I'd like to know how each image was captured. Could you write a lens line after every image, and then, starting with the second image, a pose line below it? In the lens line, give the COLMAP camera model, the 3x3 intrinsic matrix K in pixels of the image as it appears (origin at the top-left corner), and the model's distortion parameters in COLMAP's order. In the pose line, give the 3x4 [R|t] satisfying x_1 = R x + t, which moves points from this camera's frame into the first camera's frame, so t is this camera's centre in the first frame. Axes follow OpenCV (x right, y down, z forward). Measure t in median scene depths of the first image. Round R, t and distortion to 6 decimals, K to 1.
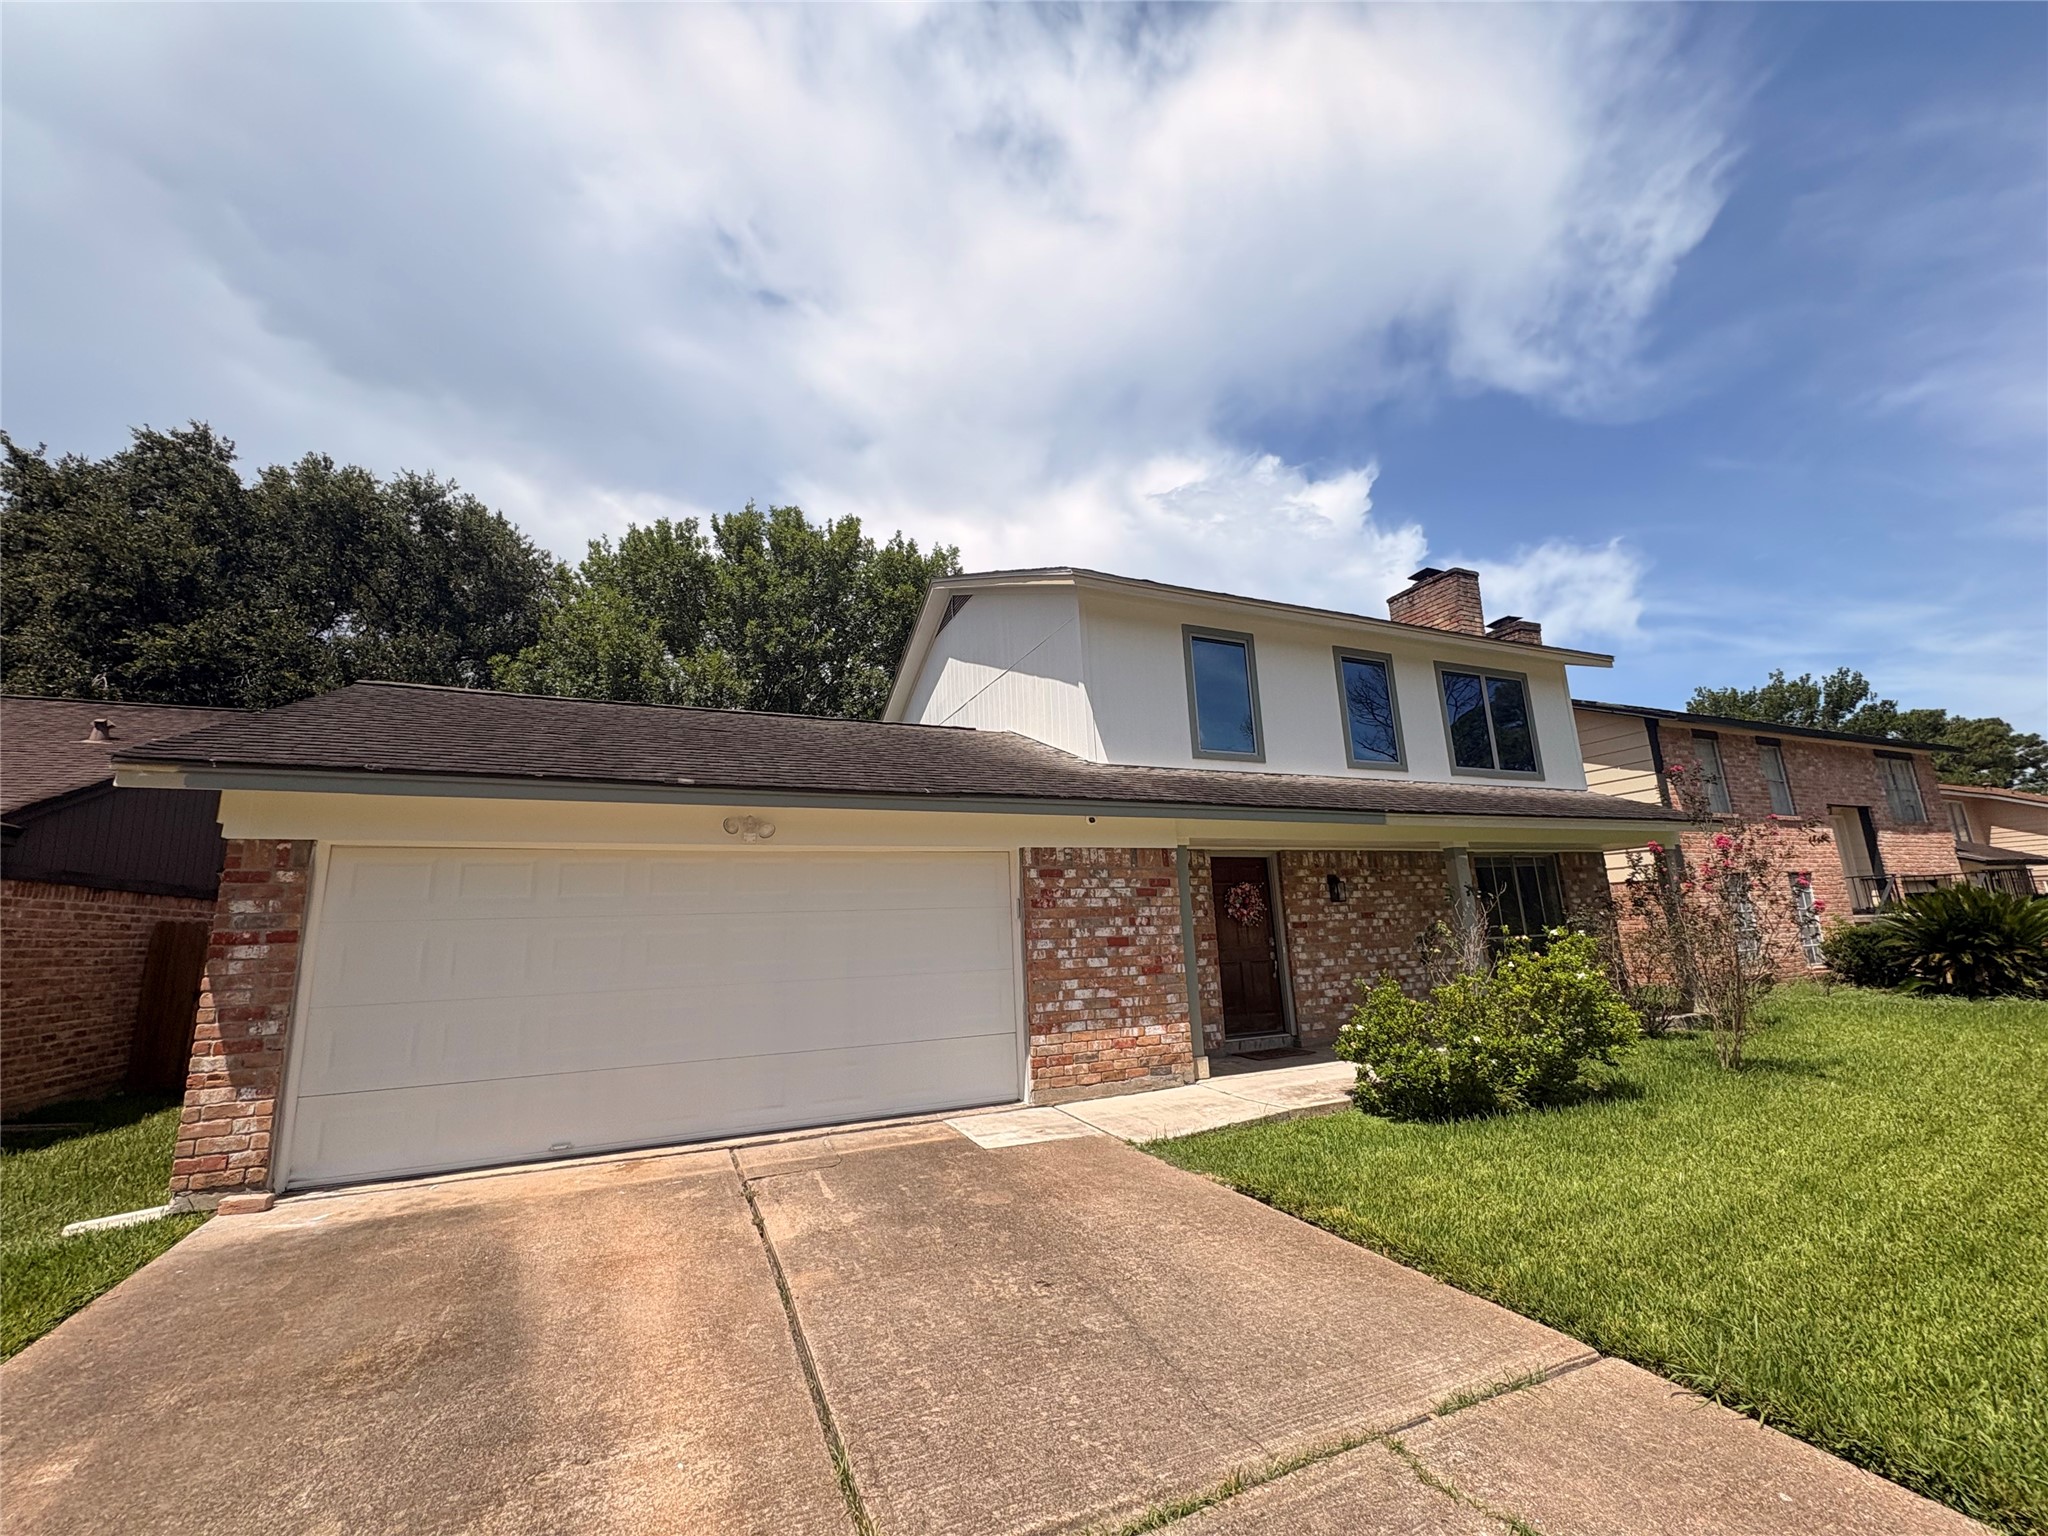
lens RADIAL K [[834.8, 0, 1024.0], [0, 834.8, 768.0], [0, 0, 1]] dist [-0.000419, -0.000006]
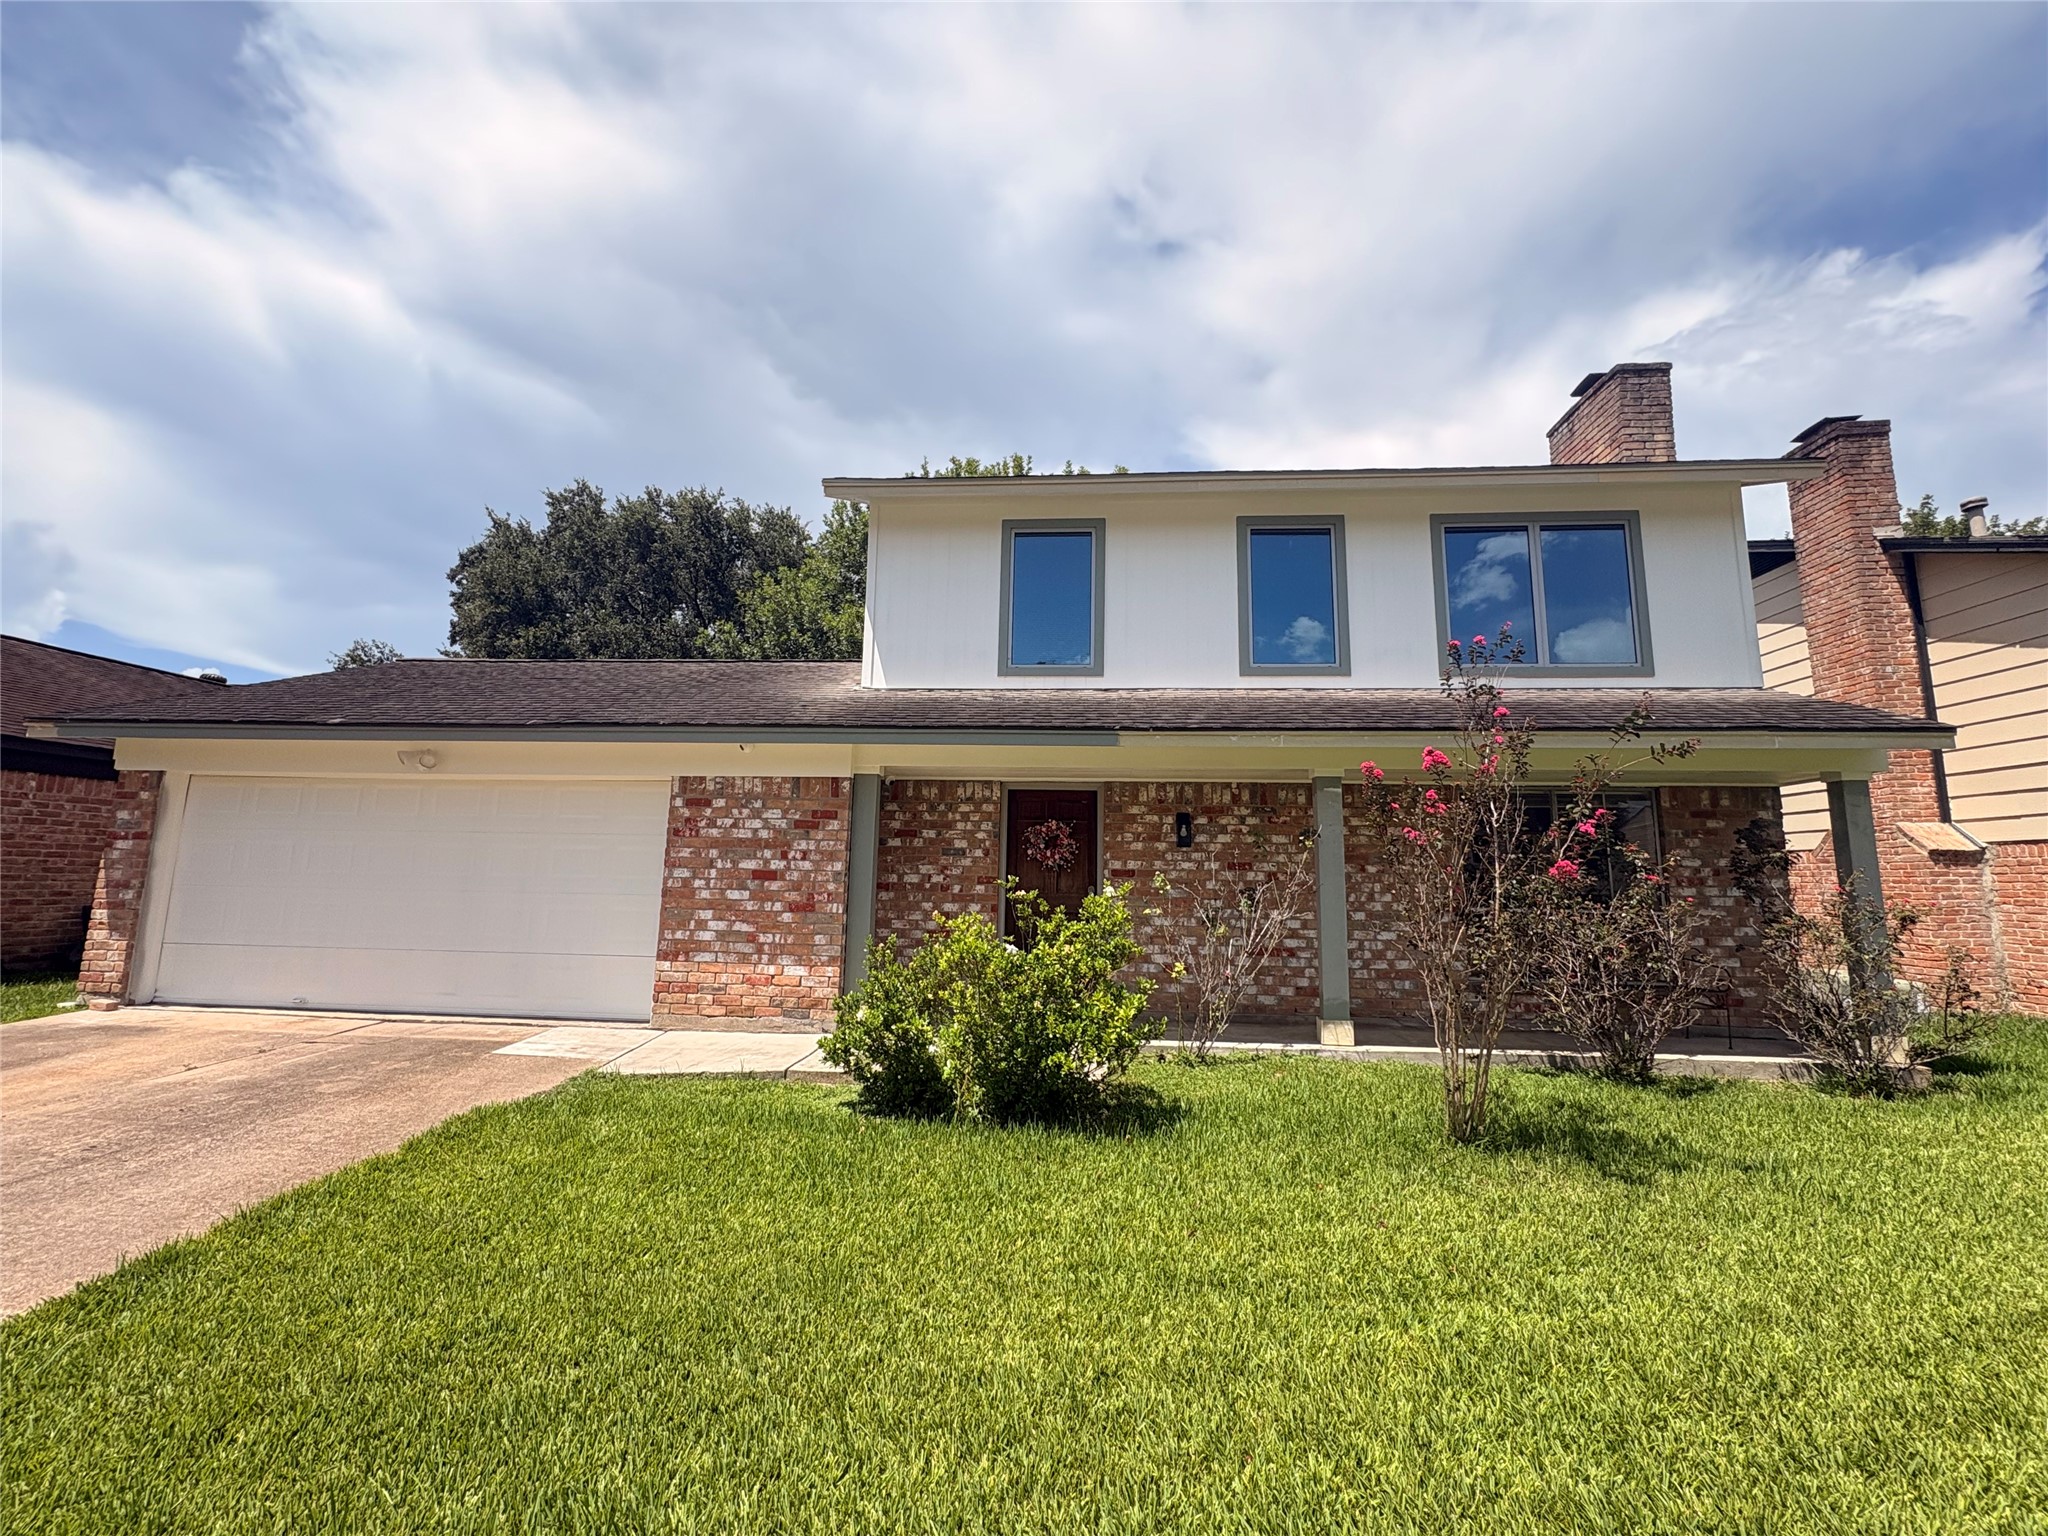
lens RADIAL K [[817.0, 0, 1024.0], [0, 817.0, 768.0], [0, 0, 1]] dist [0.002109, 0.000390]
pose [[0.872267, -0.011151, -0.488903, 0.680448], [0.044081, 0.997463, 0.055895, 0.039457], [0.487040, -0.070307, 0.870546, 0.283270]]
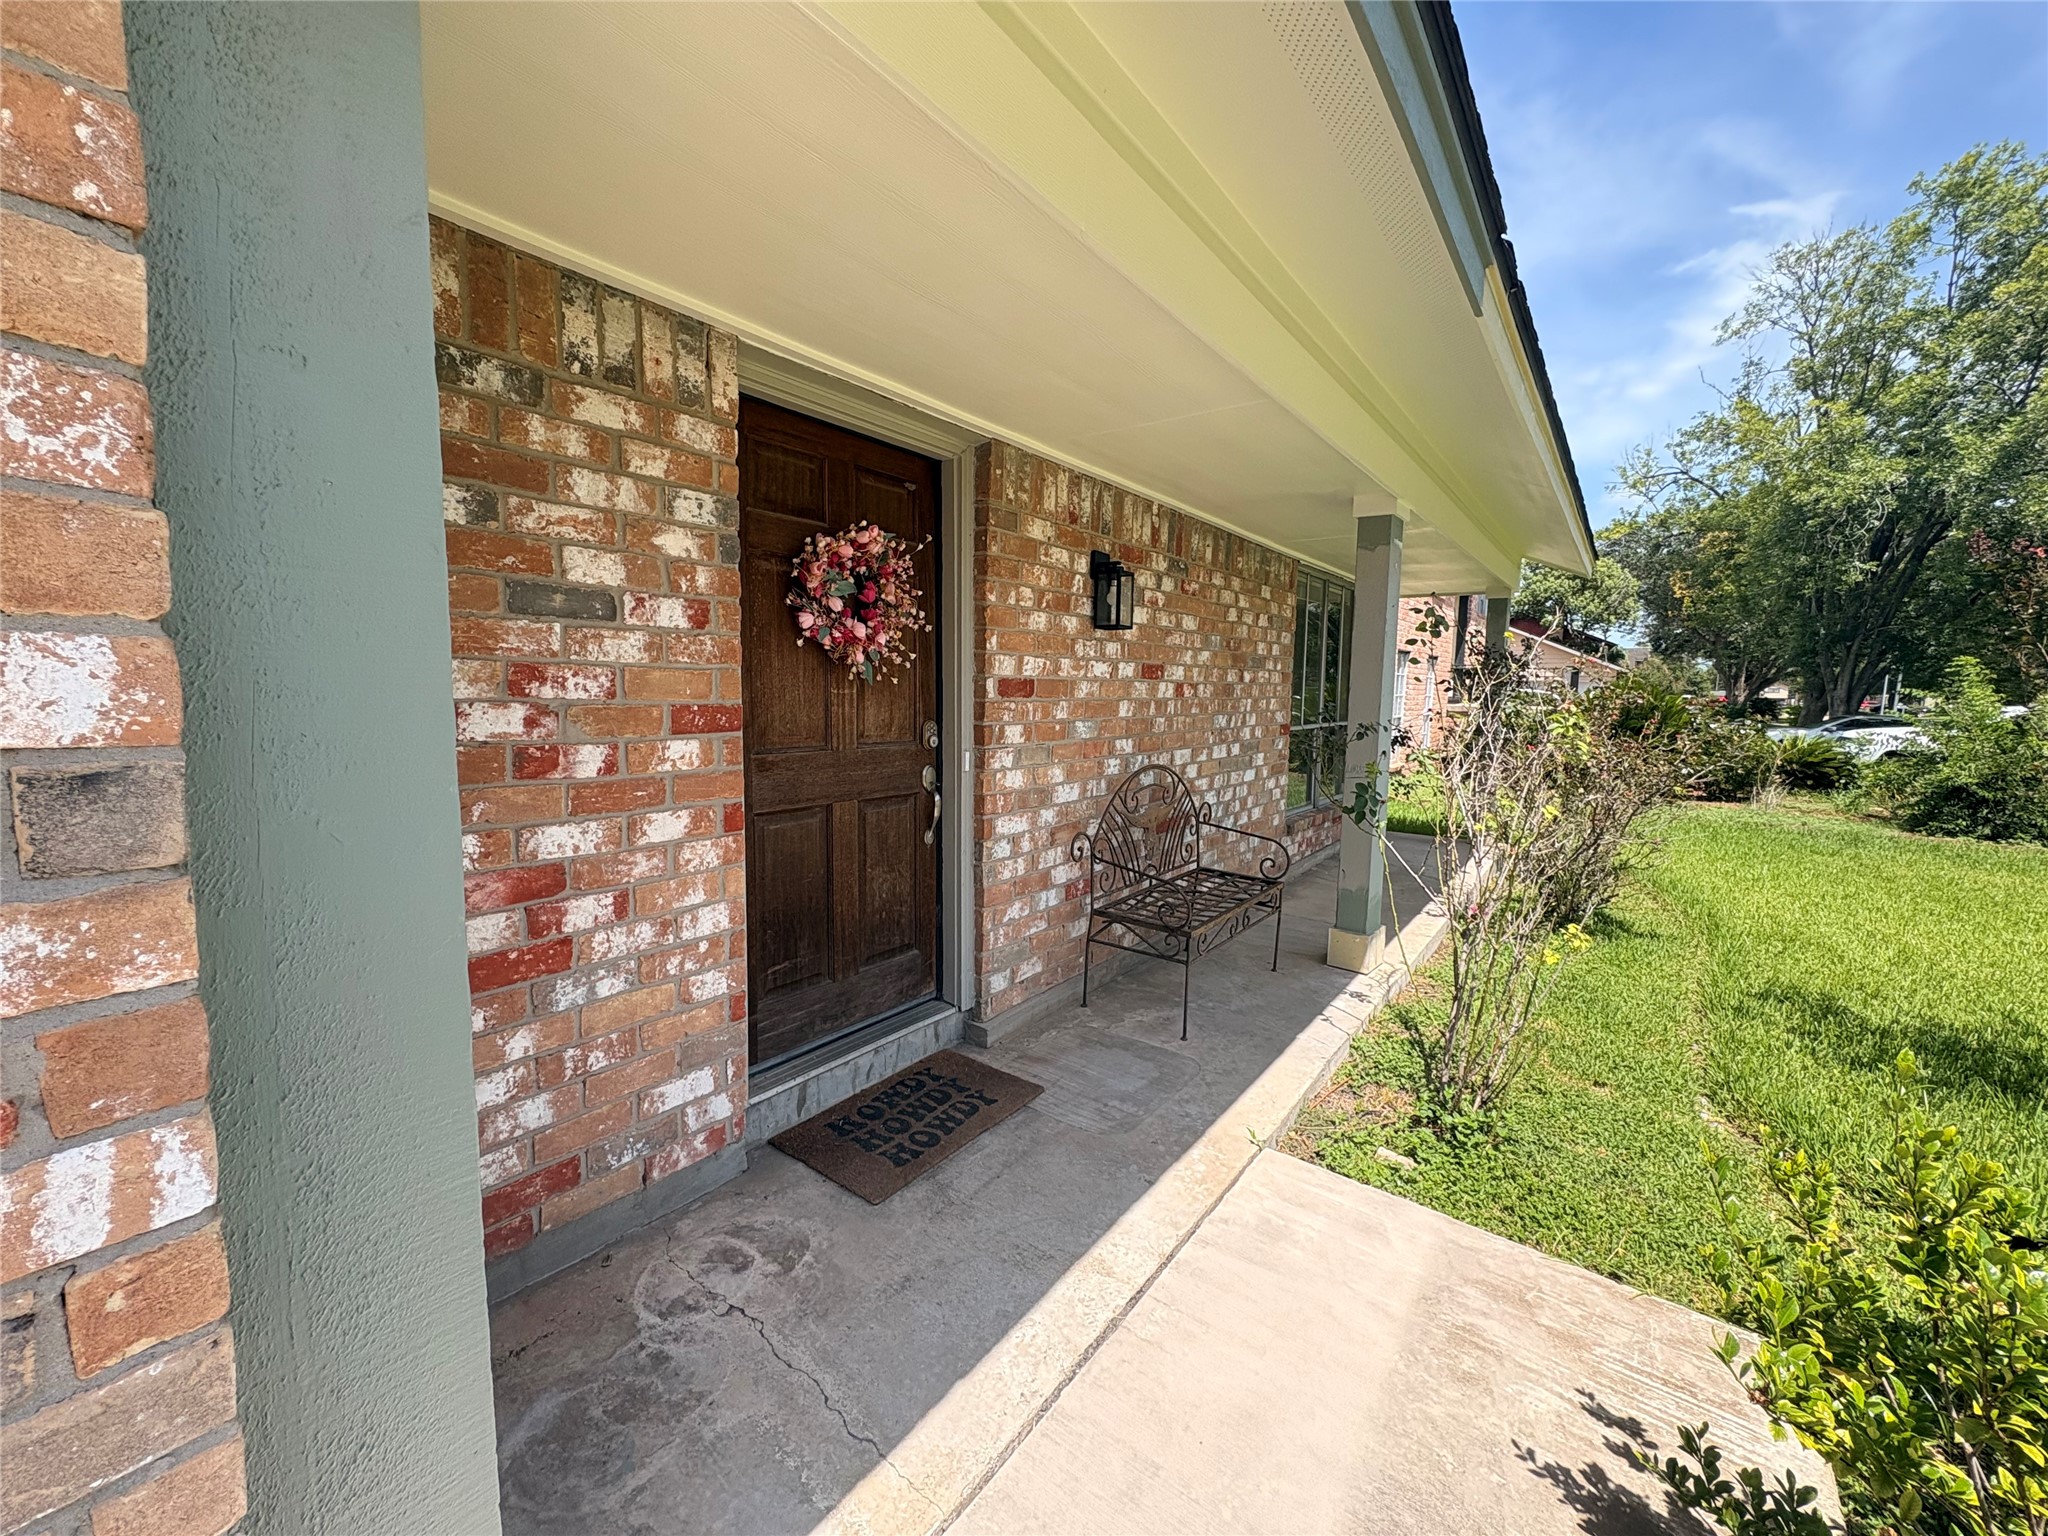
lens RADIAL K [[817.0, 0, 1024.0], [0, 817.0, 768.0], [0, 0, 1]] dist [0.002109, 0.000390]
pose [[0.874109, 0.008212, 0.485661, 0.190119], [-0.152563, 0.953899, 0.258459, 0.144389], [-0.461149, -0.300015, 0.835064, 0.770699]]
